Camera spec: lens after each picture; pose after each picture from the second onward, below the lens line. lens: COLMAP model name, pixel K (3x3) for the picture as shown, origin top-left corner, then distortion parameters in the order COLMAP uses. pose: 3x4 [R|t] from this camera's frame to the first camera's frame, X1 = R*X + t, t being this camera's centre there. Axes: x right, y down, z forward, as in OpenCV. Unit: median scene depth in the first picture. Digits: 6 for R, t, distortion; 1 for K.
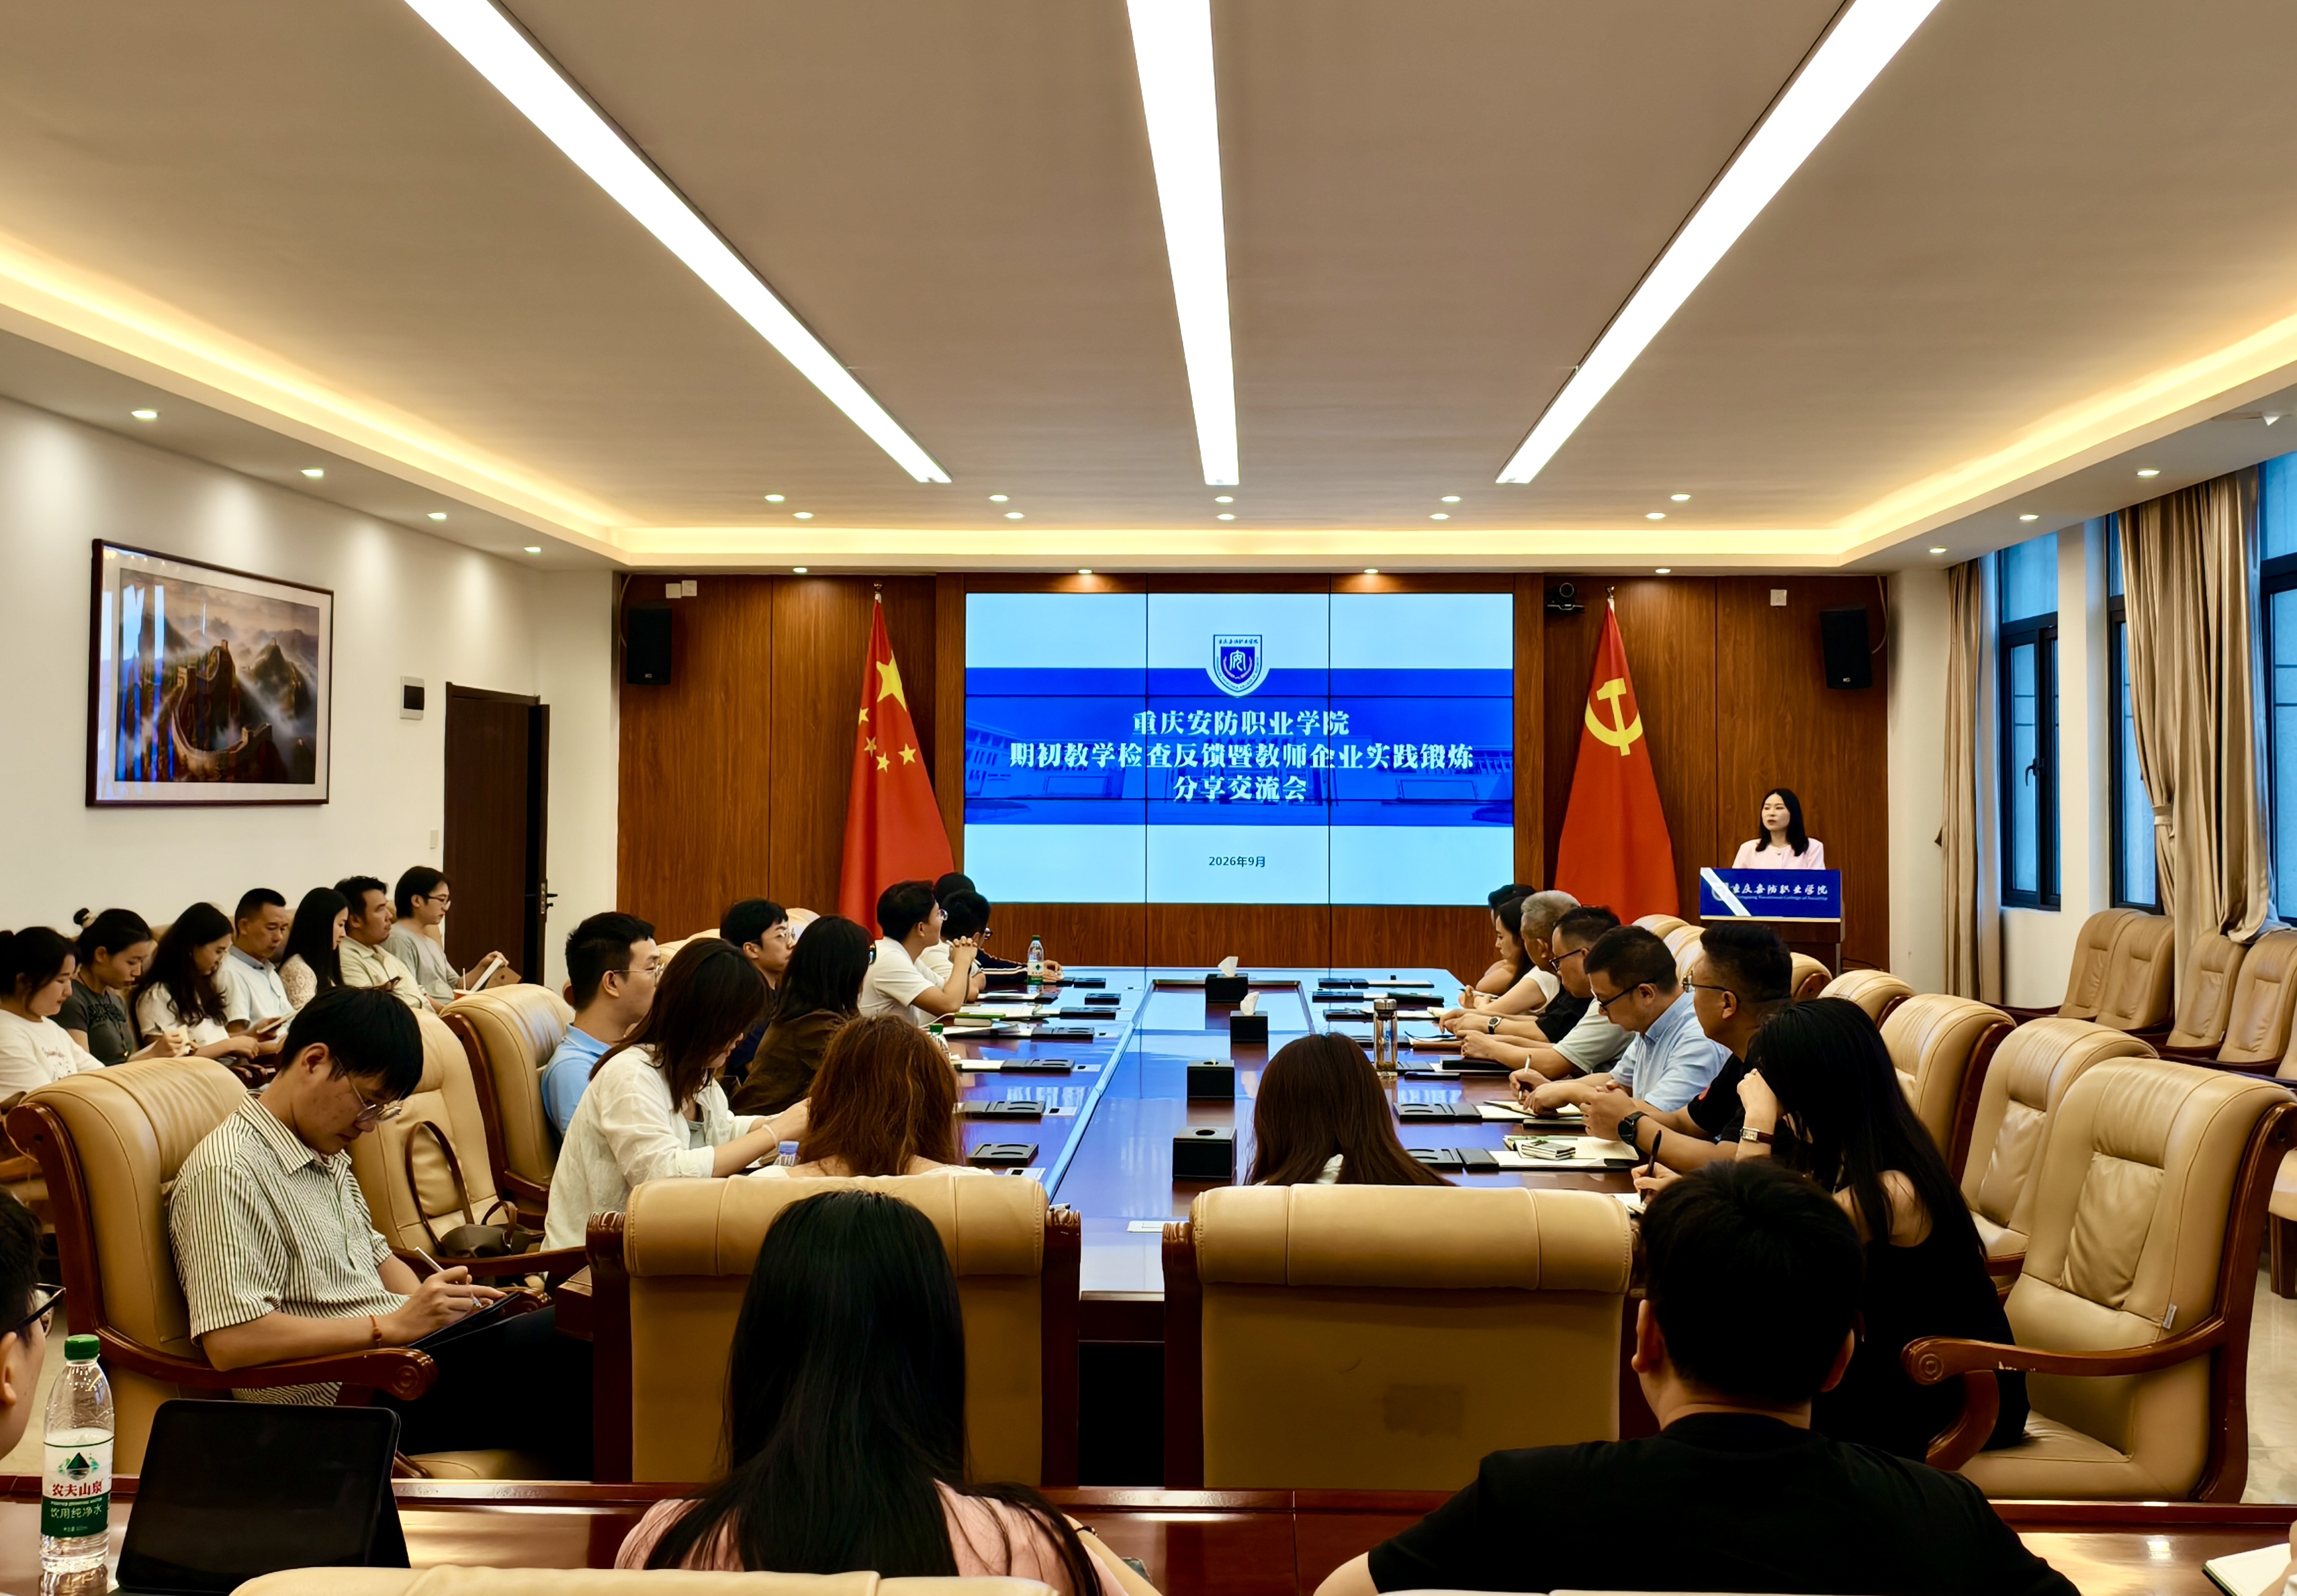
lens RADIAL K [[2688.4, 0, 1169.5], [0, 2688.4, 694.1], [0, 0, 1]] dist [0.127290, -0.003106]
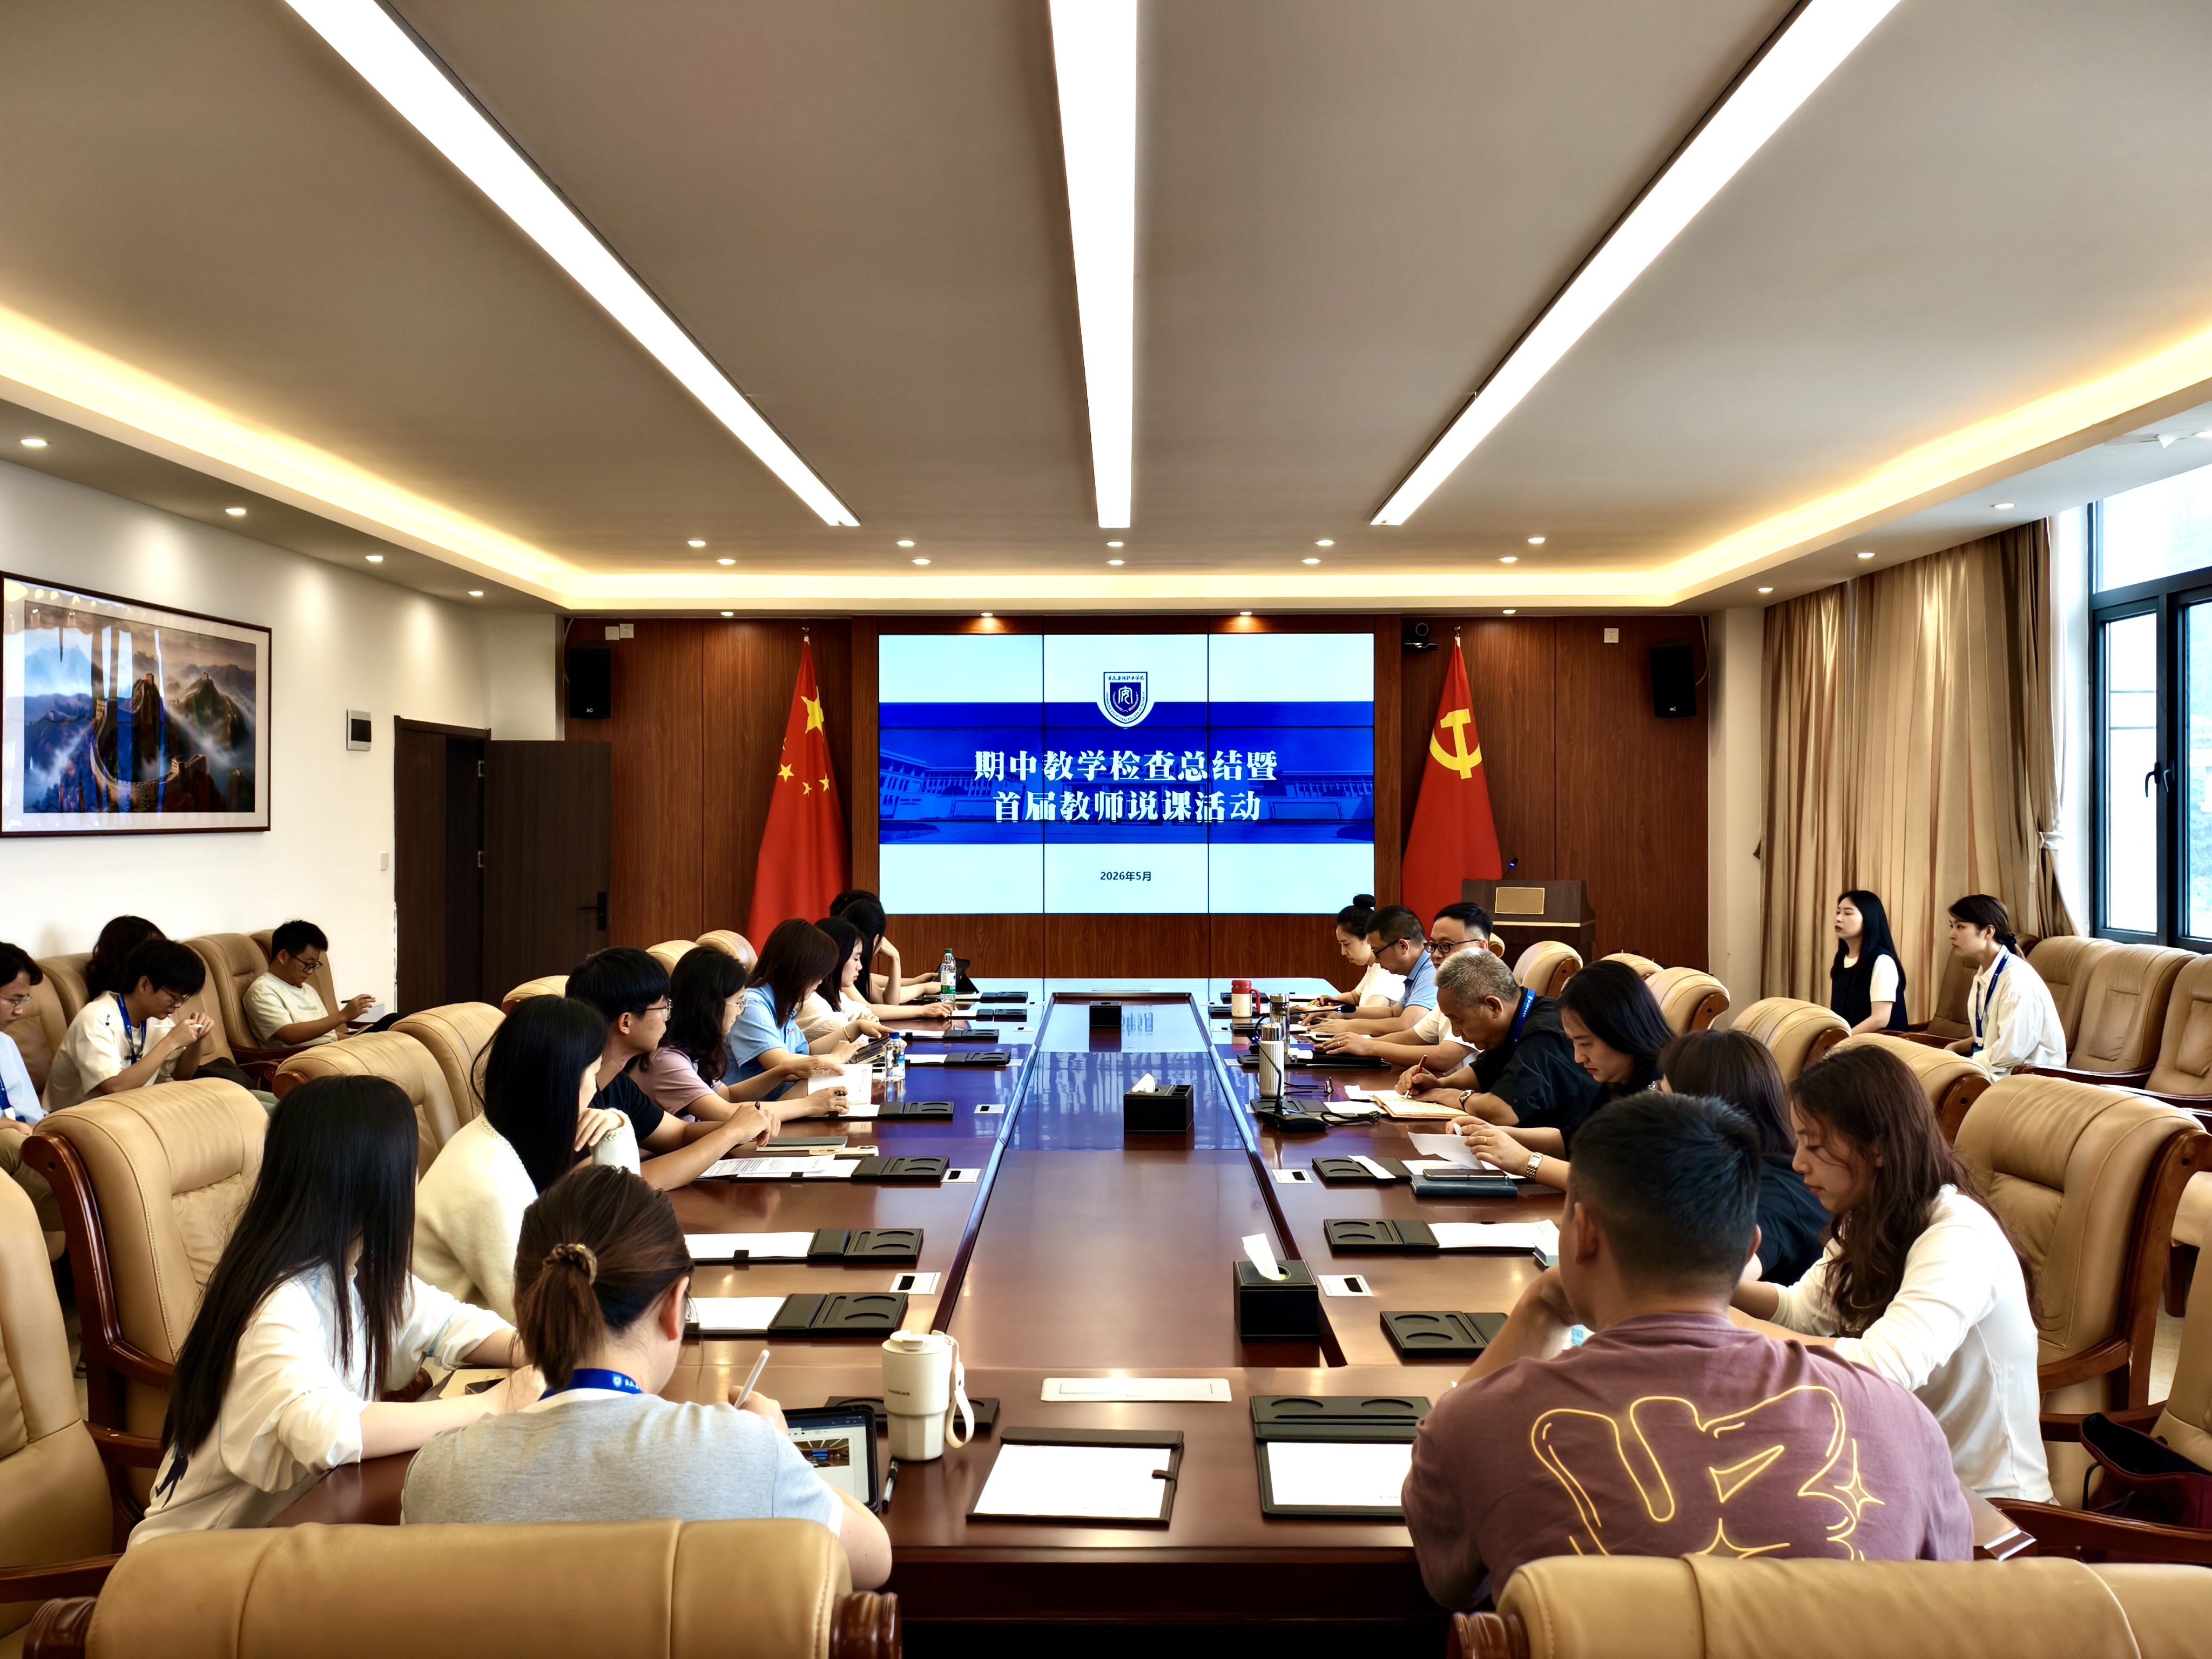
lens RADIAL K [[2153.7, 0, 1106.0], [0, 2153.7, 829.5], [0, 0, 1]] dist [0.112520, 0.002321]
pose [[0.999719, -0.005609, 0.023016, -0.003458], [0.004517, 0.998874, 0.047232, 0.000903], [-0.023255, -0.047115, 0.998619, 0.113241]]
